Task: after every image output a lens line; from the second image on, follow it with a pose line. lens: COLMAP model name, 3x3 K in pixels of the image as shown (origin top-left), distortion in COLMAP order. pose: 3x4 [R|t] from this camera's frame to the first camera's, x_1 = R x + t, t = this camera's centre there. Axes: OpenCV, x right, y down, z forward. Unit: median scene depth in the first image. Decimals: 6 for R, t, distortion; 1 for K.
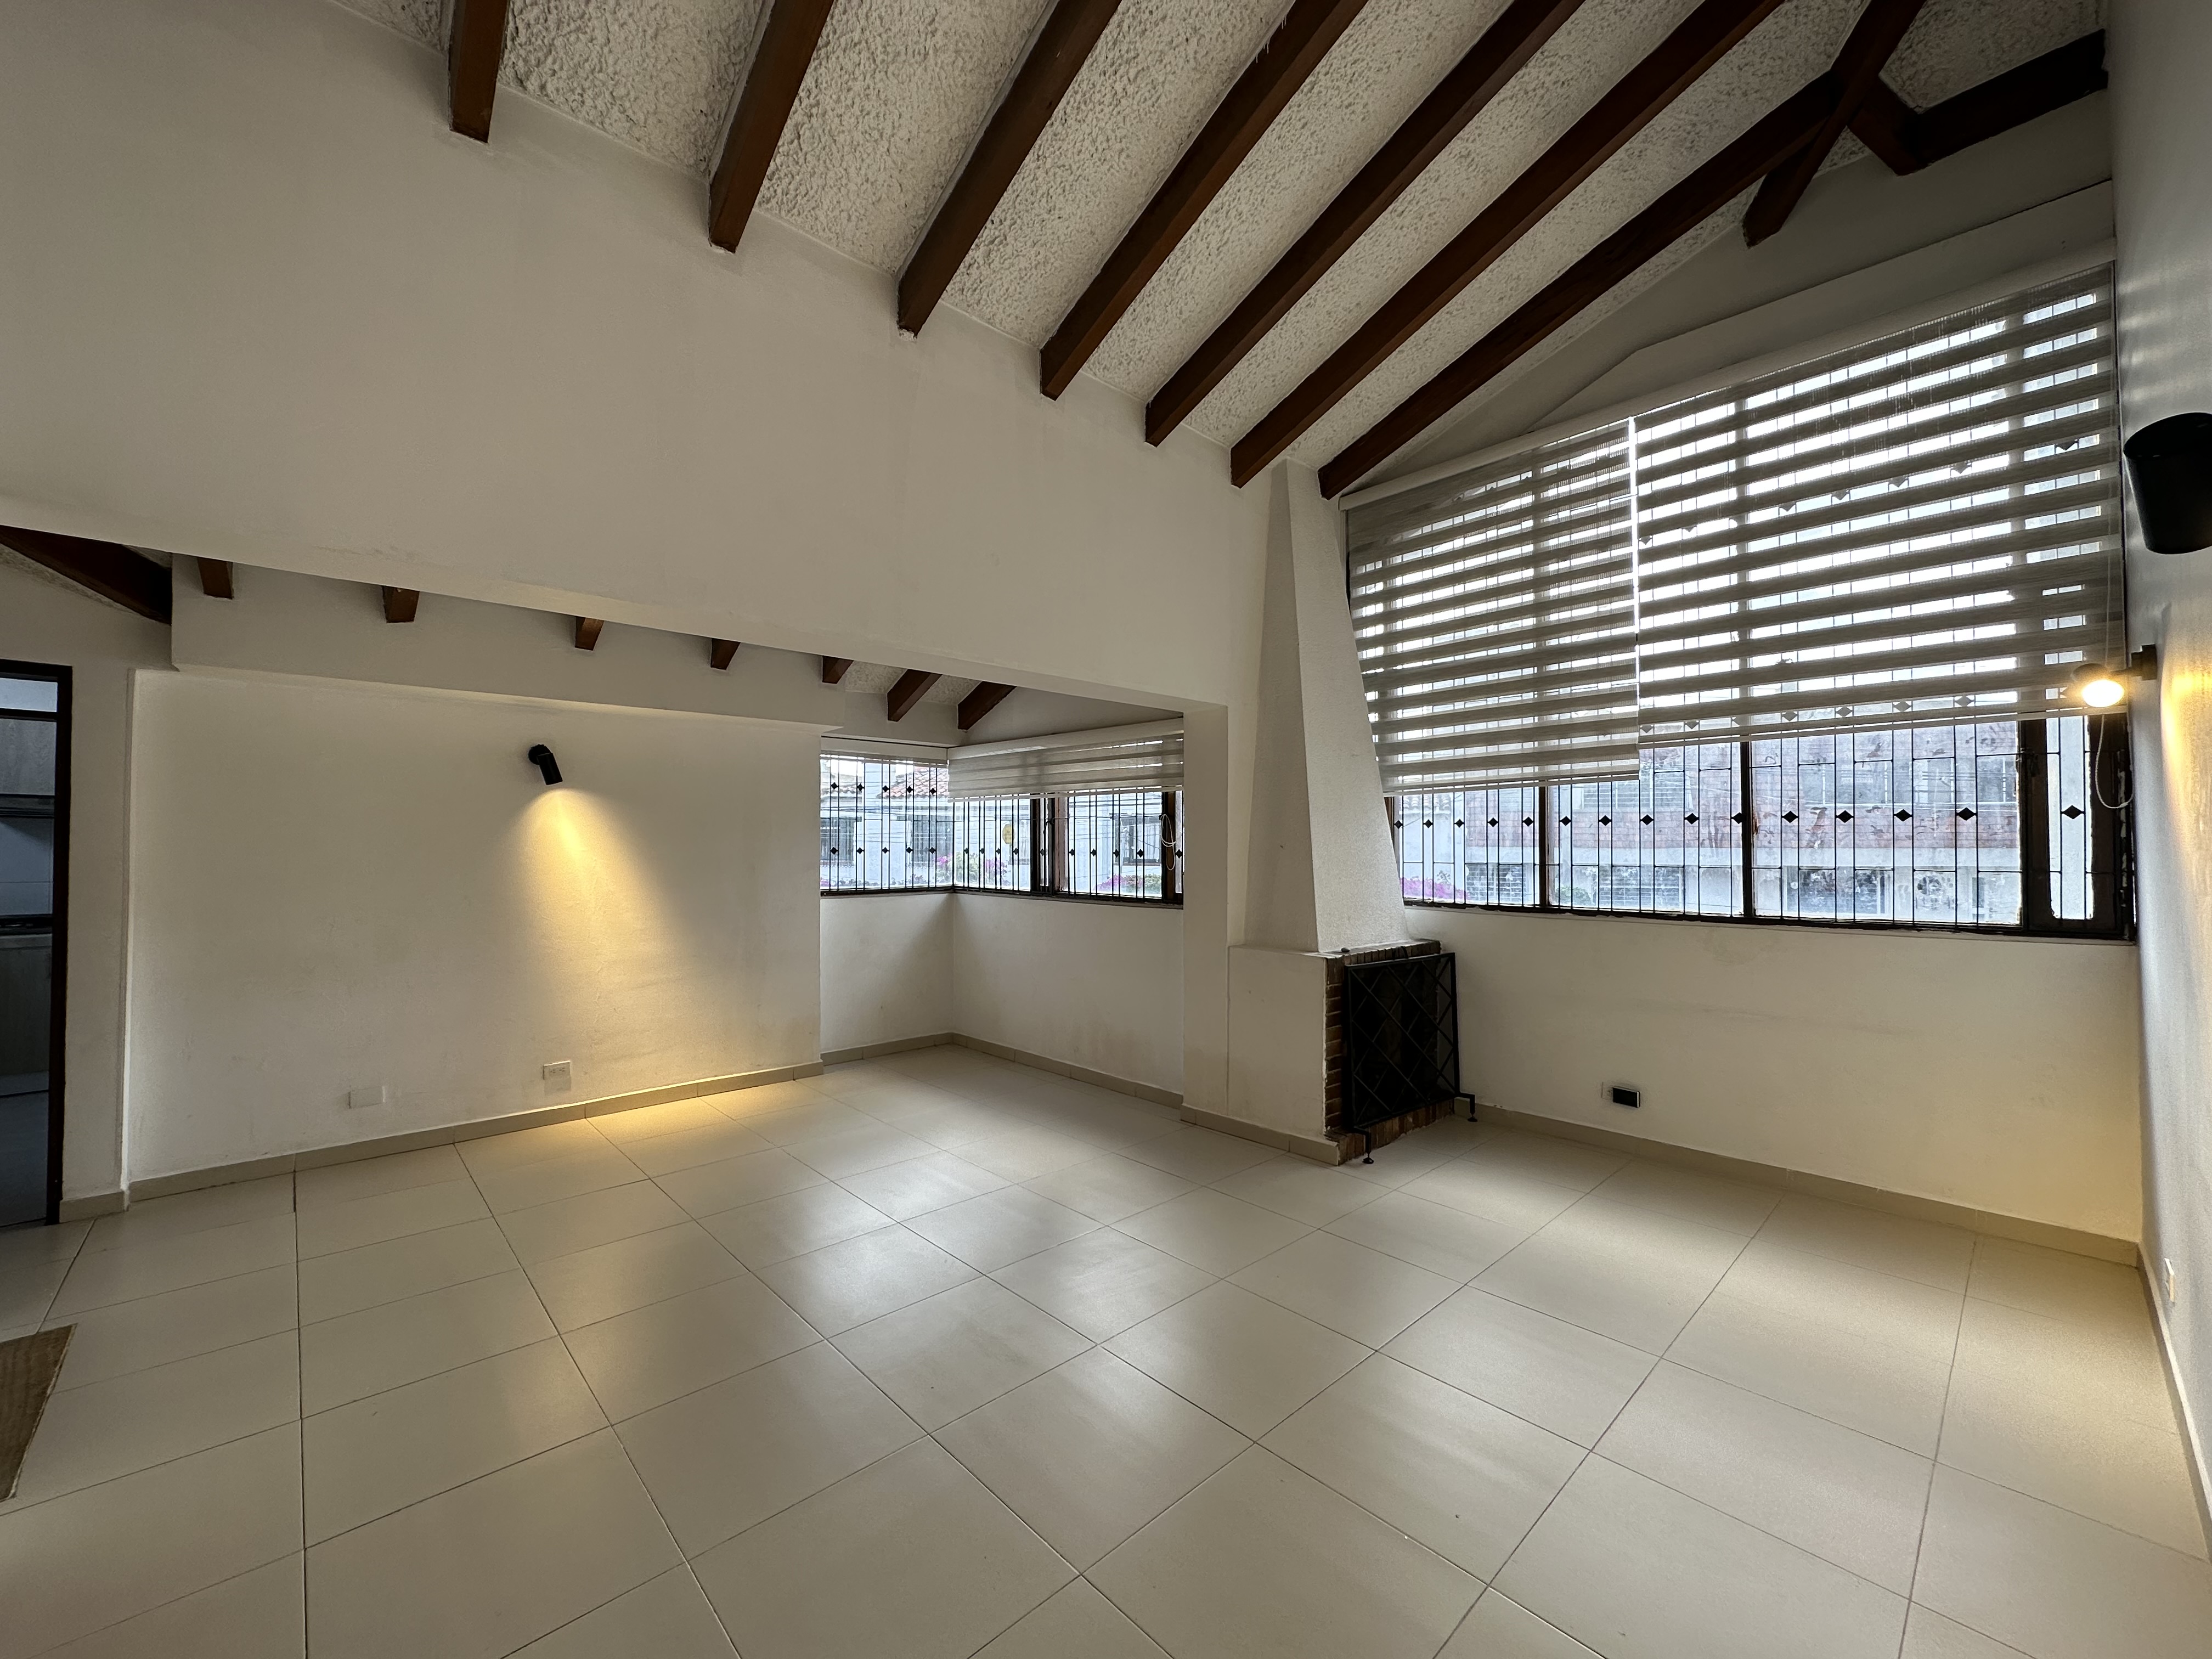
lens RADIAL K [[872.3, 0, 1103.3], [0, 872.3, 833.1], [0, 0, 1]] dist [-0.003709, -0.000202]
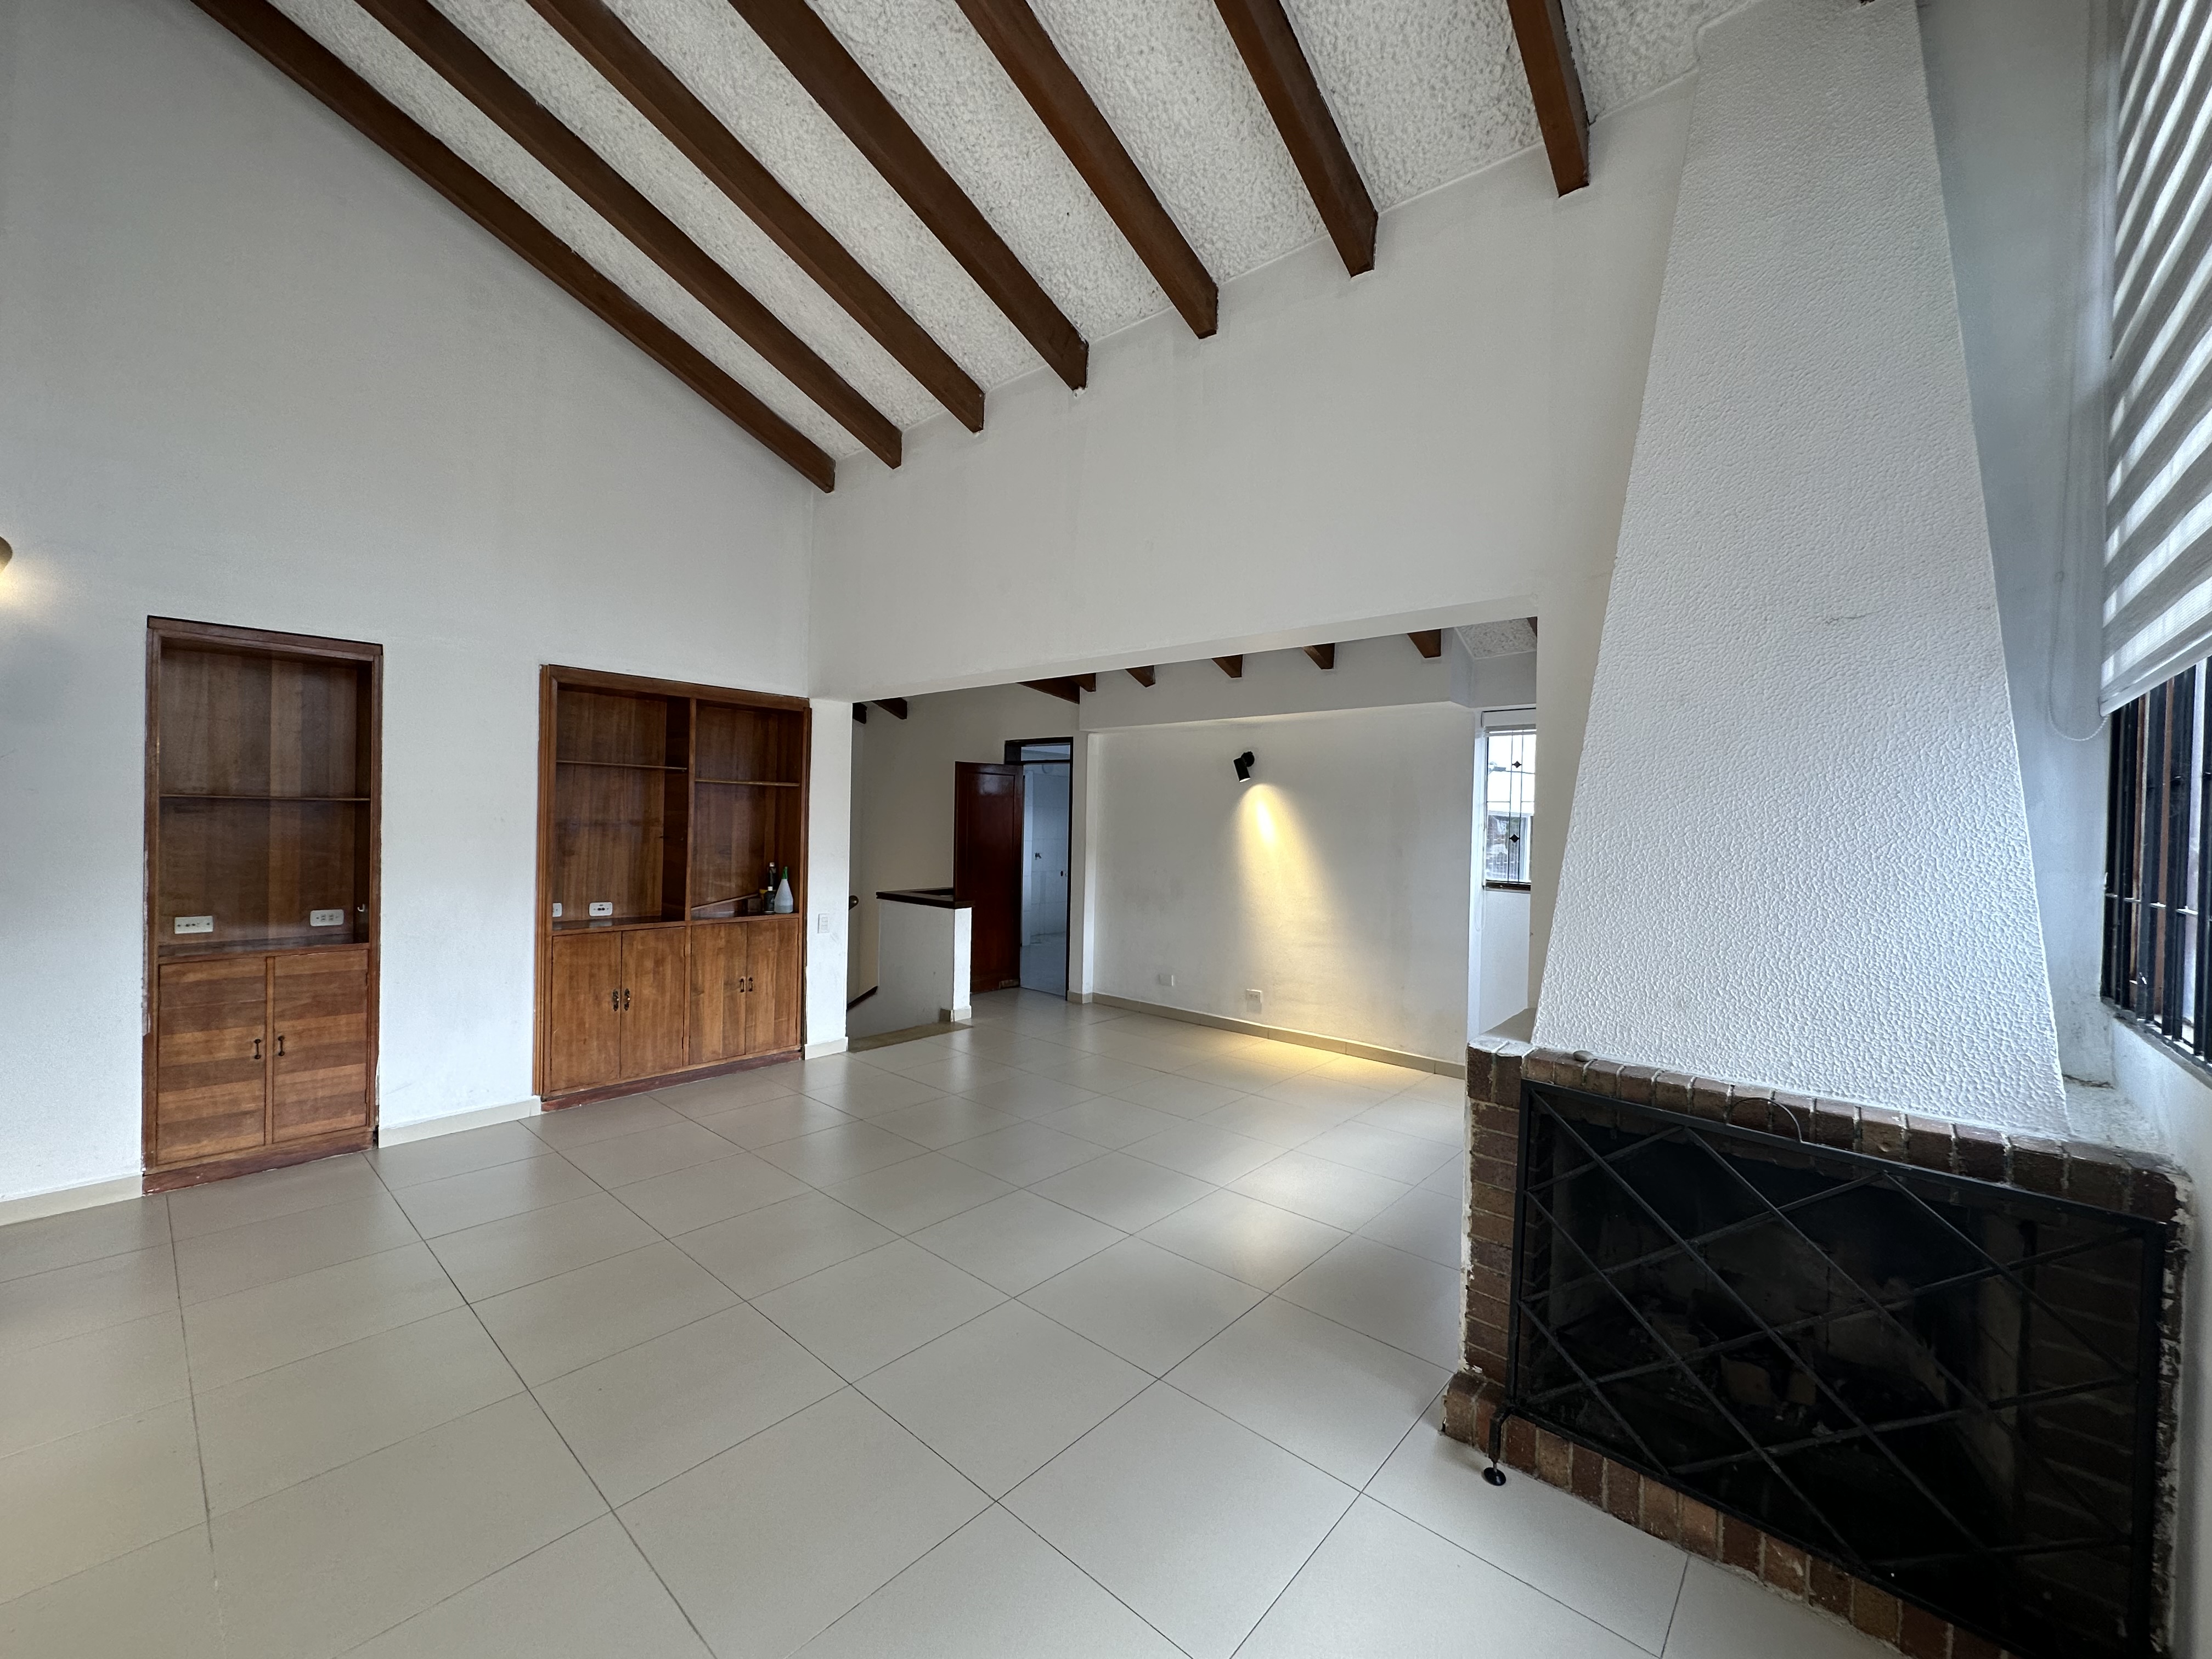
lens RADIAL K [[872.3, 0, 1103.8], [0, 872.3, 833.1], [0, 0, 1]] dist [-0.003709, -0.000202]
pose [[0.099988, 0.015481, -0.994868, 0.728562], [-0.007500, 0.999862, 0.014805, 0.006972], [0.994960, 0.005981, 0.100090, 0.694194]]
